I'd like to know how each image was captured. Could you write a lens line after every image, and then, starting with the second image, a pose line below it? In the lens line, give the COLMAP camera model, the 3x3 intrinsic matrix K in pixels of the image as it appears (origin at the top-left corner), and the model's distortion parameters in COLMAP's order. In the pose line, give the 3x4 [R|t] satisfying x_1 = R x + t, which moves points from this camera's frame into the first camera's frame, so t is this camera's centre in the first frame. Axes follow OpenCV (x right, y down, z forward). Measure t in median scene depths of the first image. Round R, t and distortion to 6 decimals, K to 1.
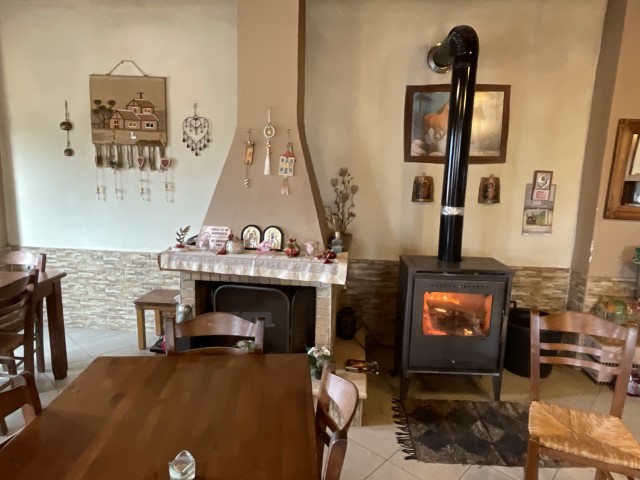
lens RADIAL K [[414.1, 0, 320.0], [0, 414.1, 240.0], [0, 0, 1]] dist [-0.008148, -0.002635]
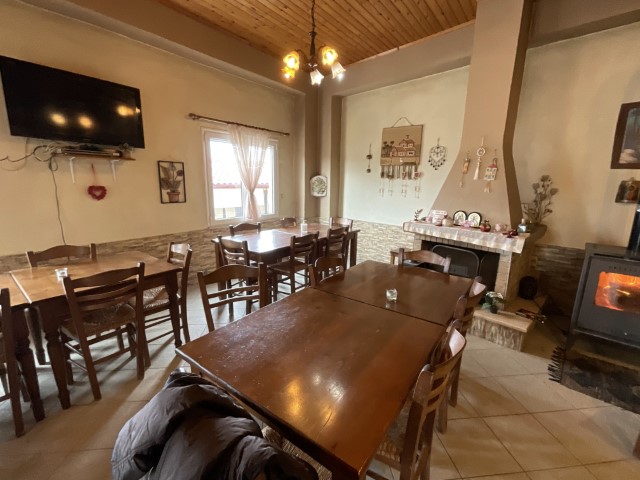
lens RADIAL K [[279.0, 0, 320.0], [0, 279.0, 240.0], [0, 0, 1]] dist [0.000952, 0.000644]
pose [[0.758708, 0.125771, -0.639175, 0.128780], [-0.106654, 0.991928, 0.068583, 0.060621], [0.642641, 0.016136, 0.765998, -0.195009]]
